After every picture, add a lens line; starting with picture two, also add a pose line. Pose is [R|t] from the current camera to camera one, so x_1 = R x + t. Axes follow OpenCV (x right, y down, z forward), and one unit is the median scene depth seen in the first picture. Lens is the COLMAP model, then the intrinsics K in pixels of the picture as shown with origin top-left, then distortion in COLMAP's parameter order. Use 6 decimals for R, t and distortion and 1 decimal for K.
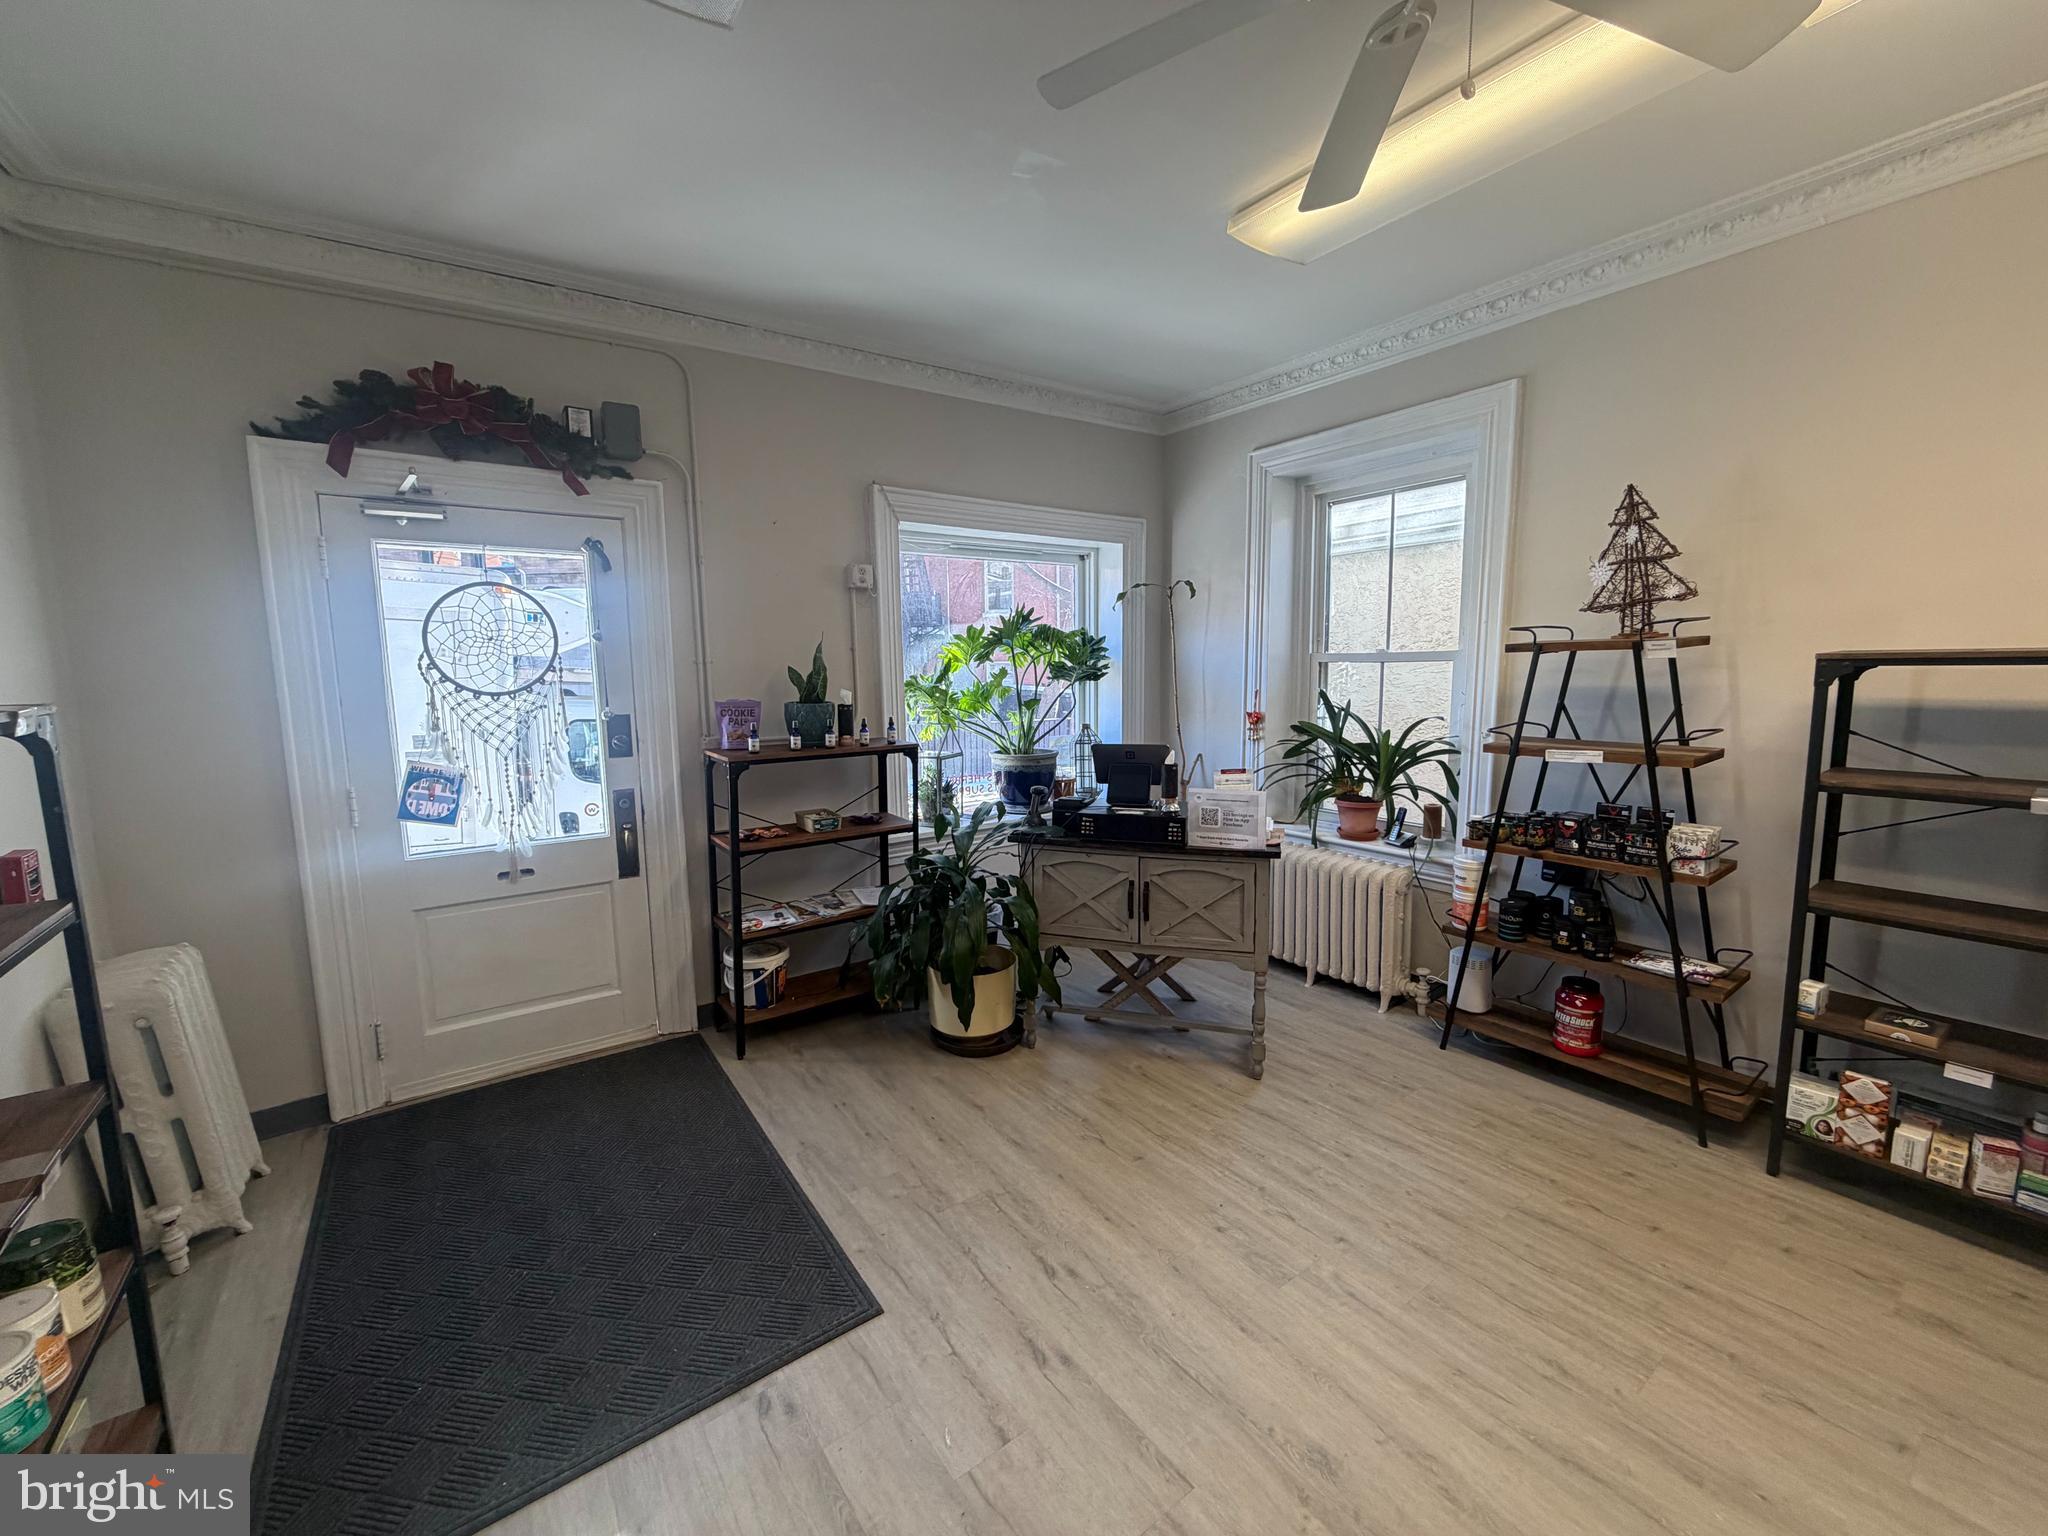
lens RADIAL K [[820.0, 0, 1022.1], [0, 820.0, 770.4], [0, 0, 1]] dist [-0.001560, -0.000314]
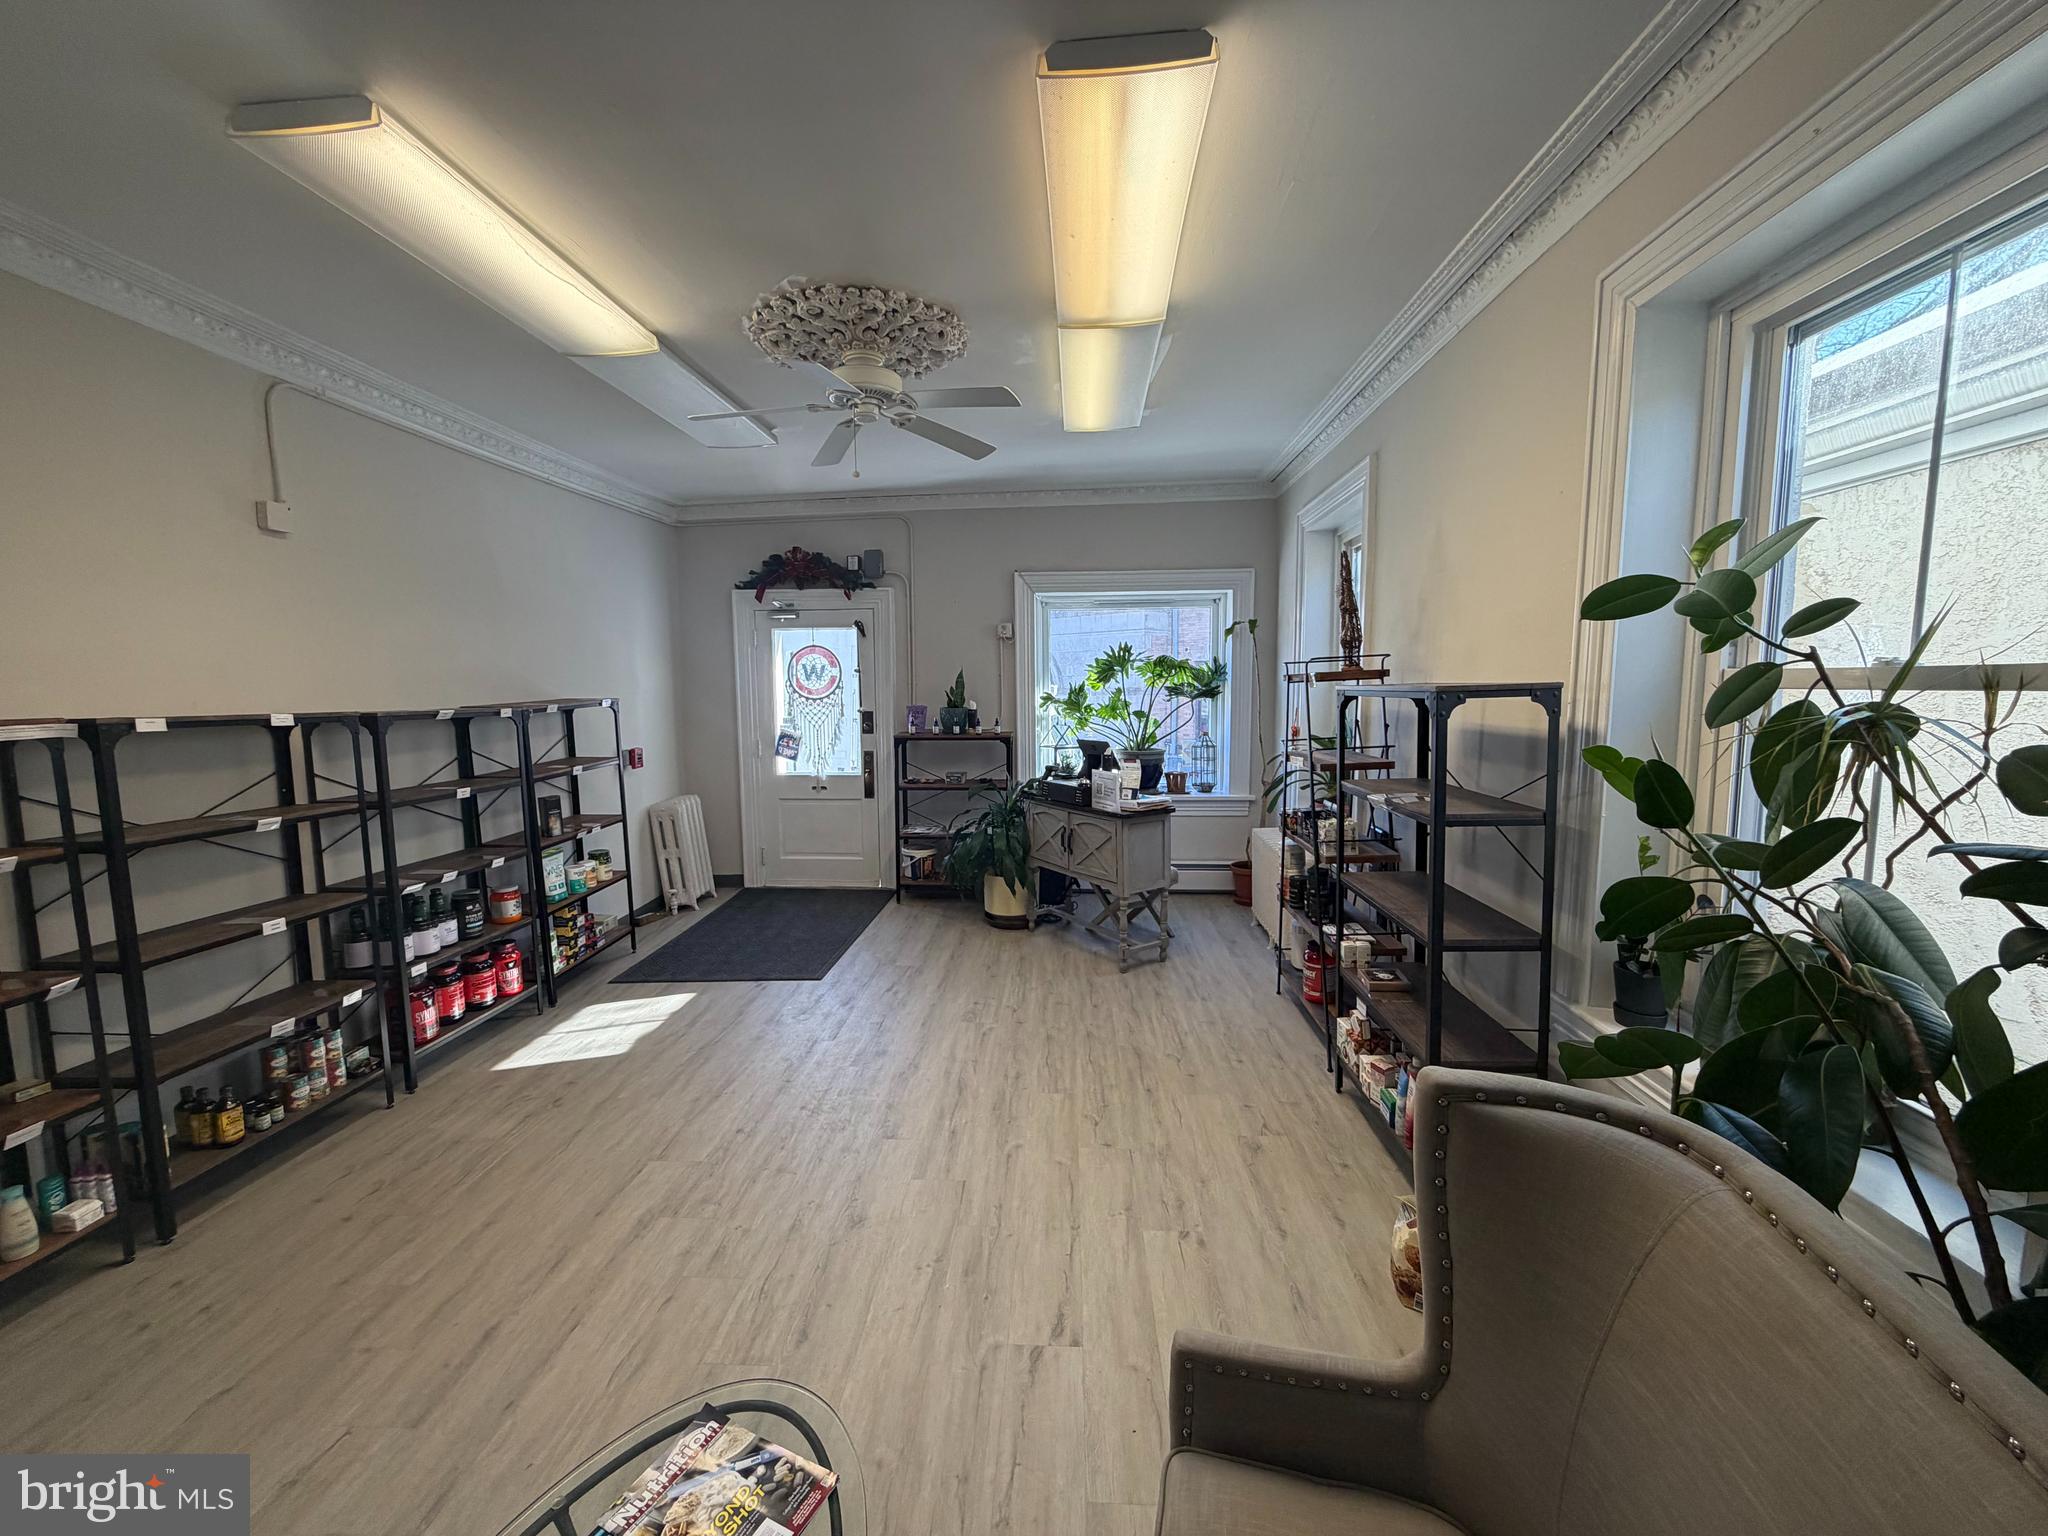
lens RADIAL K [[820.0, 0, 1016.1], [0, 820.0, 769.6], [0, 0, 1]] dist [-0.001560, -0.000314]
pose [[0.772595, 0.072261, -0.630774, 0.980722], [-0.081185, 0.996590, 0.014730, 0.010789], [0.629688, 0.039829, 0.775827, -0.252312]]
